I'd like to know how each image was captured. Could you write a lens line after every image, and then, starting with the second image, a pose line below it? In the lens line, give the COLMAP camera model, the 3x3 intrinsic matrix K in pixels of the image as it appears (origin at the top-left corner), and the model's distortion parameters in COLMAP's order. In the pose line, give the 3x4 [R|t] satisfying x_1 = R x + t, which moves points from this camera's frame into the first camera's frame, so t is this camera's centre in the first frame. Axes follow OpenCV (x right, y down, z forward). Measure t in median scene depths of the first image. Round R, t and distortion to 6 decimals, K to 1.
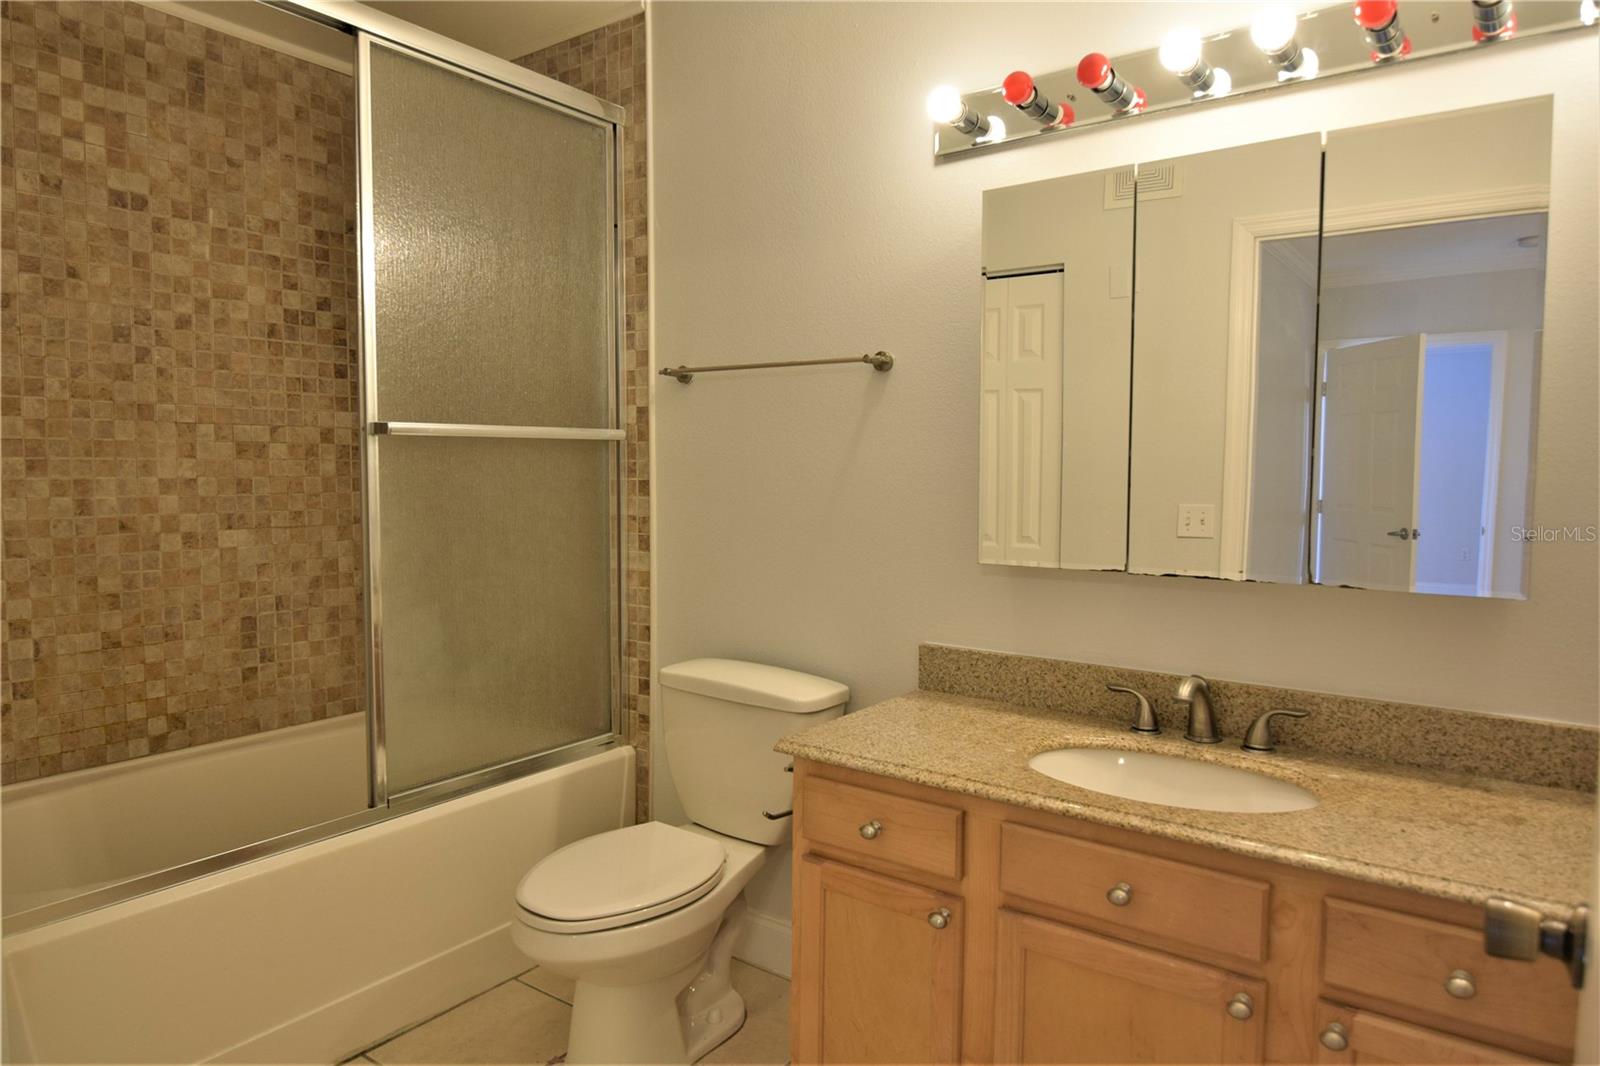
lens RADIAL K [[993.1, 0, 805.0], [0, 993.1, 533.1], [0, 0, 1]] dist [-0.003181, -0.000773]
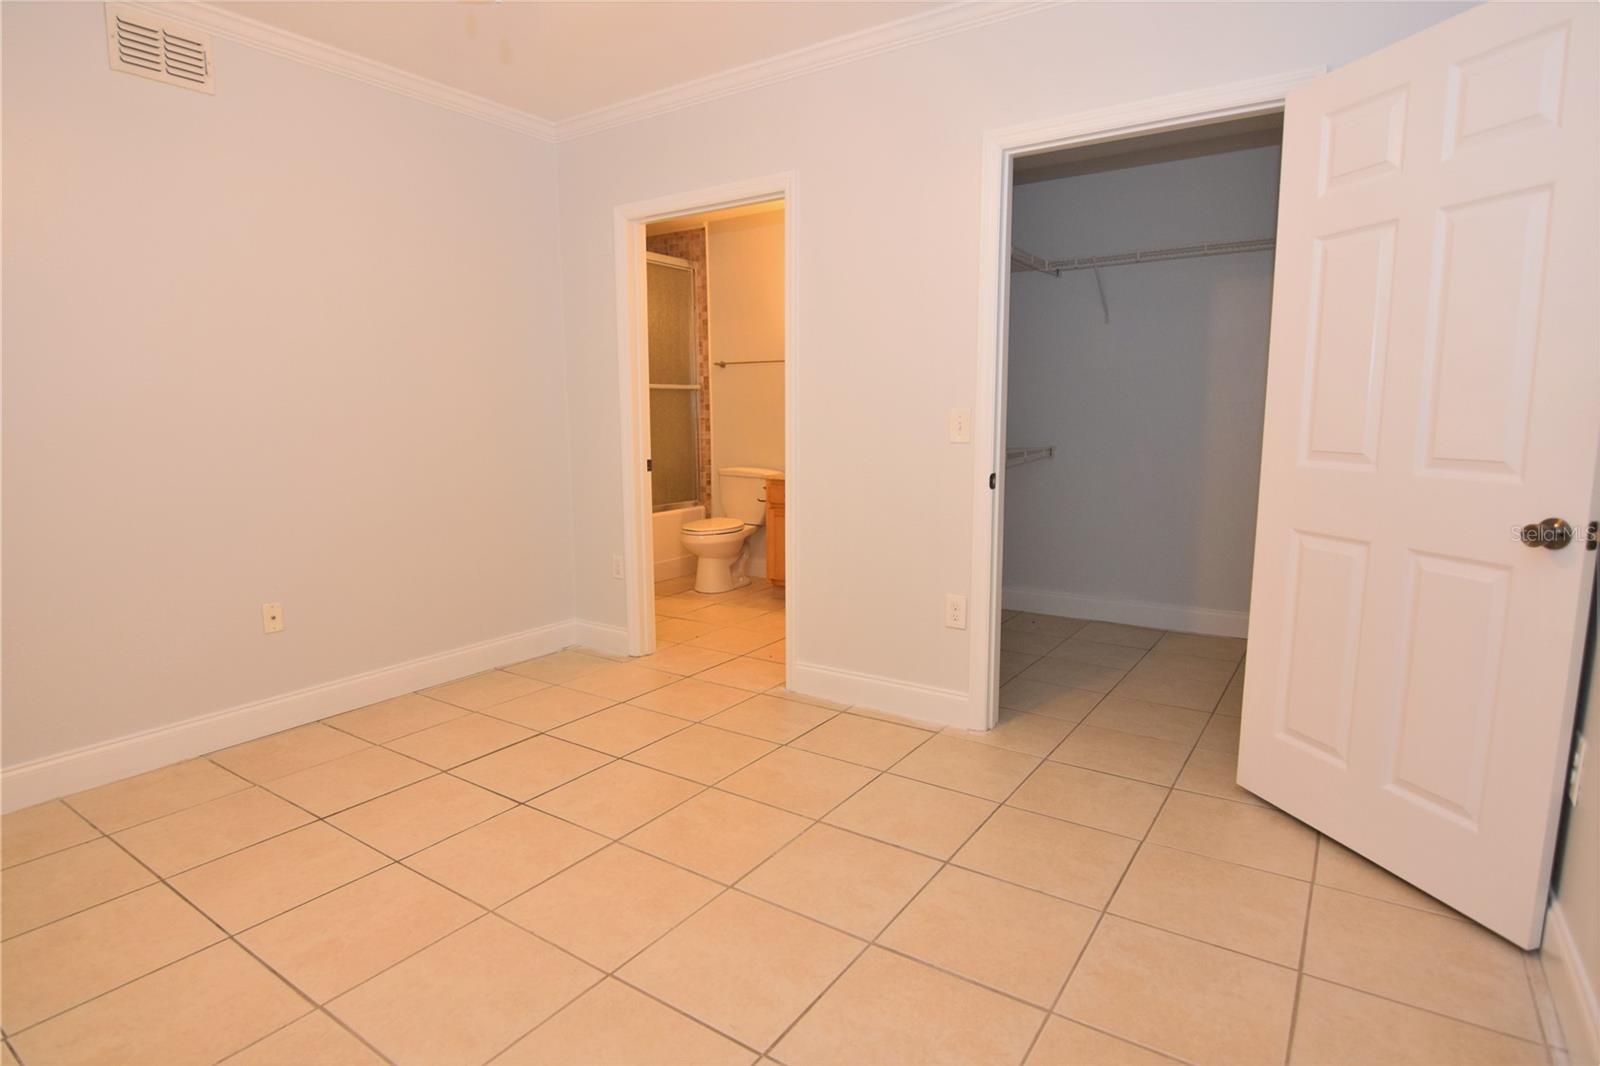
lens RADIAL K [[842.0, 0, 798.8], [0, 842.0, 534.6], [0, 0, 1]] dist [-0.003870, -0.000921]
pose [[0.999047, -0.017271, 0.040089, -0.013915], [0.014138, 0.996918, 0.077171, 0.125087], [-0.041299, -0.076531, 0.996212, -1.294551]]
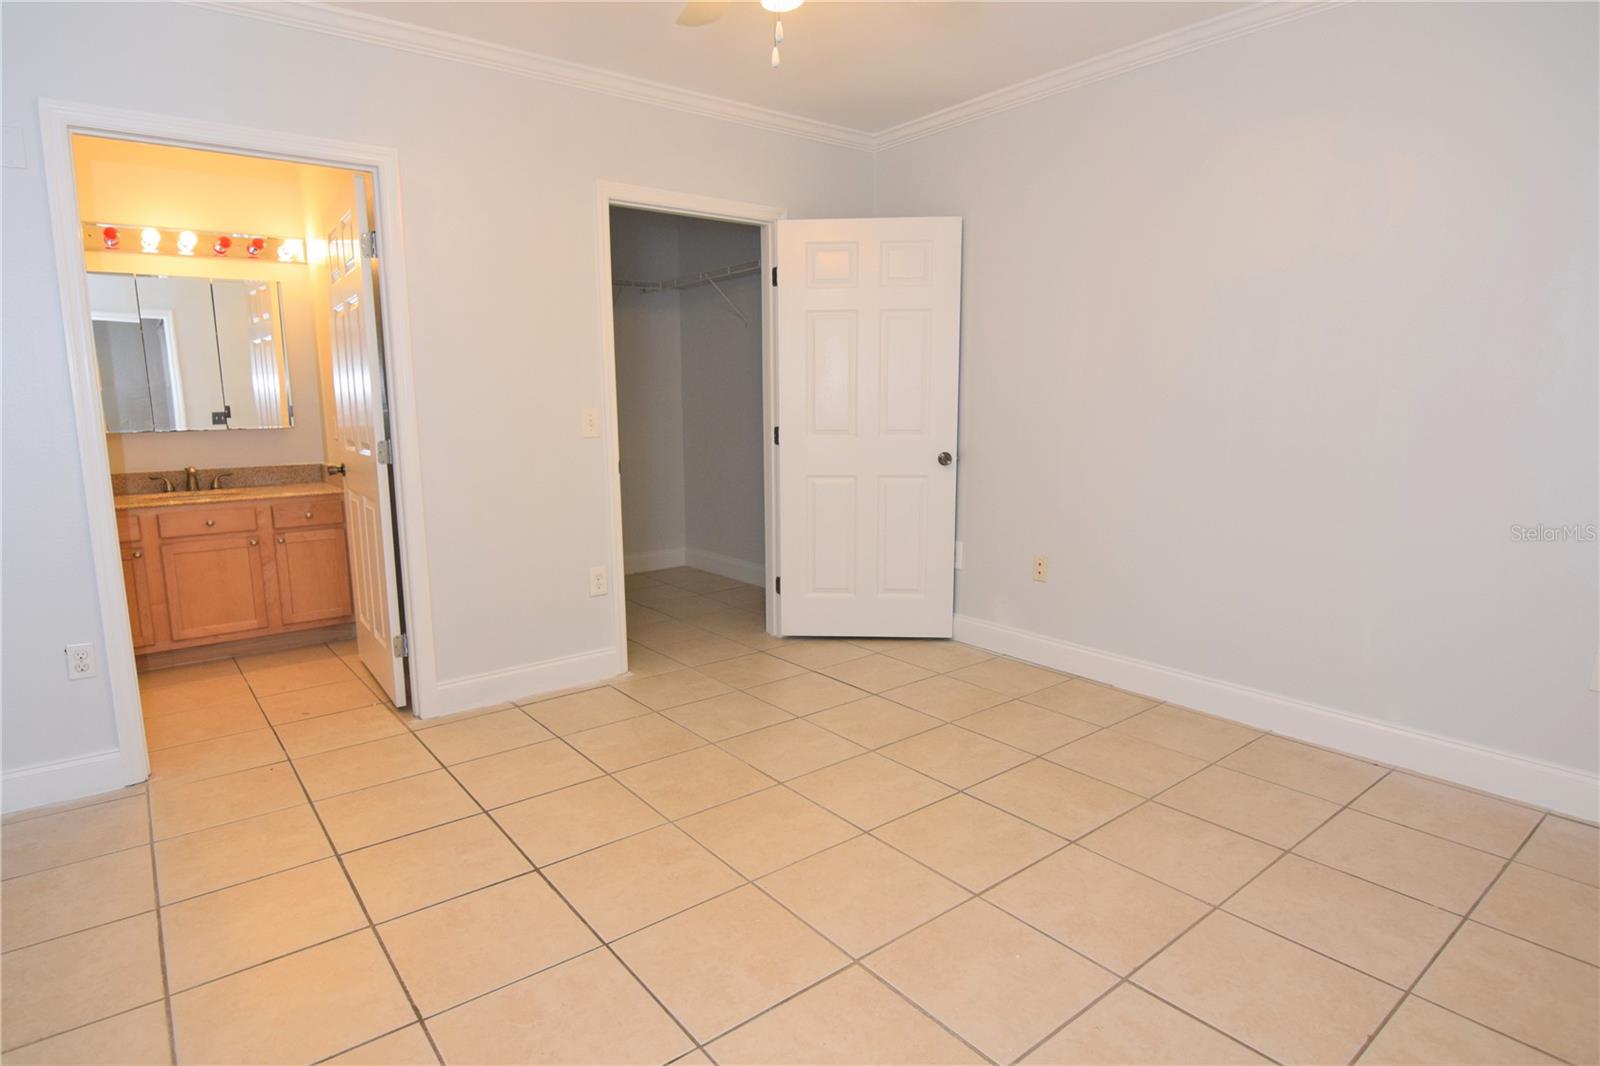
lens RADIAL K [[862.6, 0, 802.6], [0, 862.6, 526.4], [0, 0, 1]] dist [0.000253, 0.000205]
pose [[0.259592, -0.155672, 0.953089, -0.980299], [0.074477, 0.987210, 0.140960, 0.064506], [-0.962842, 0.034391, 0.267866, -0.850234]]
